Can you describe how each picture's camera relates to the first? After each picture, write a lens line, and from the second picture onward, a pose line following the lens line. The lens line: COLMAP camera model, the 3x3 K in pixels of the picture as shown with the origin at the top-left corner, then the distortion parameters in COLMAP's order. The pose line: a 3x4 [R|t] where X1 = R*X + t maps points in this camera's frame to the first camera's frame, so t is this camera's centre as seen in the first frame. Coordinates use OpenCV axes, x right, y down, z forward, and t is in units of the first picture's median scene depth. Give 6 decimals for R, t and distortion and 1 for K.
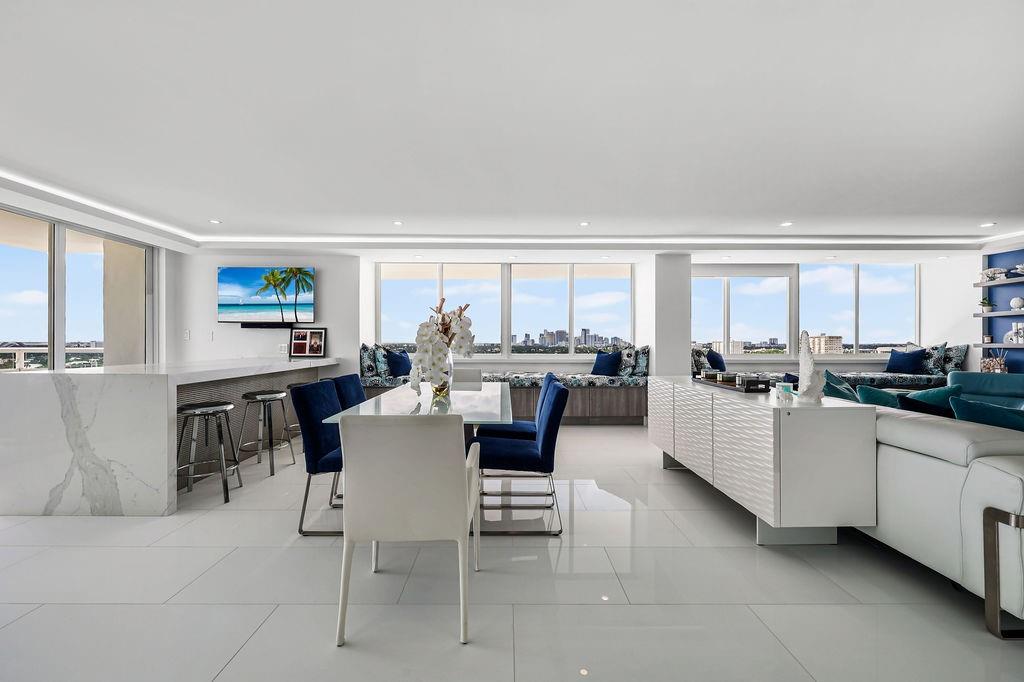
lens RADIAL K [[413.4, 0, 507.0], [0, 413.4, 341.7], [0, 0, 1]] dist [-0.001870, 0.000839]
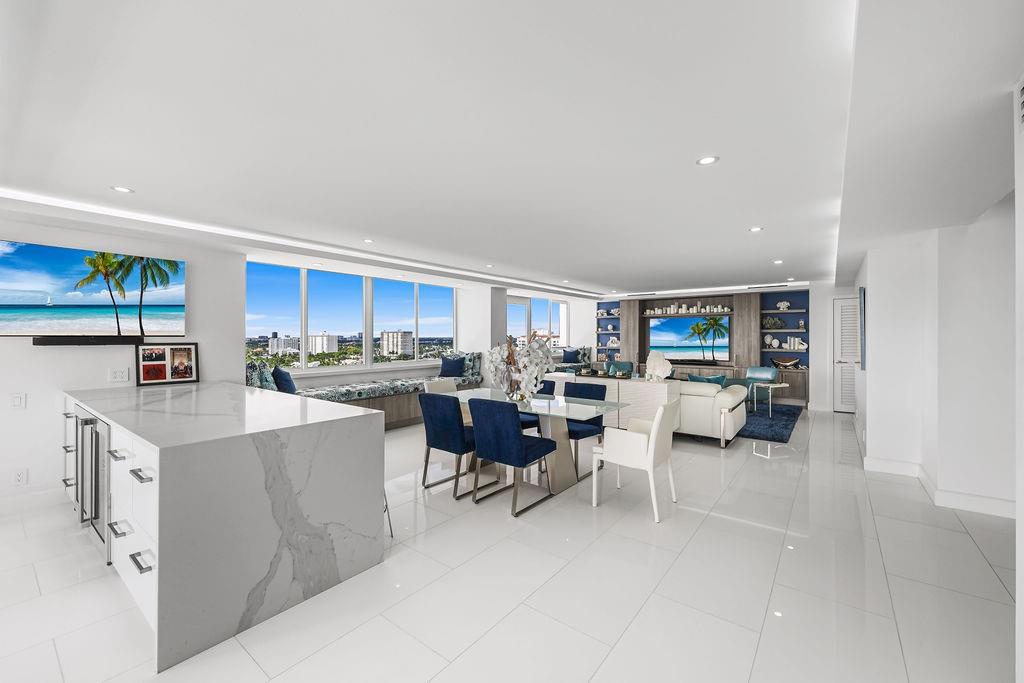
lens RADIAL K [[413.4, 0, 502.4], [0, 413.4, 336.6], [0, 0, 1]] dist [-0.001870, 0.000839]
pose [[0.623961, -0.002257, 0.781452, -0.682513], [0.000506, 0.999997, 0.002485, -0.046214], [-0.781455, -0.001155, 0.623960, 0.097199]]
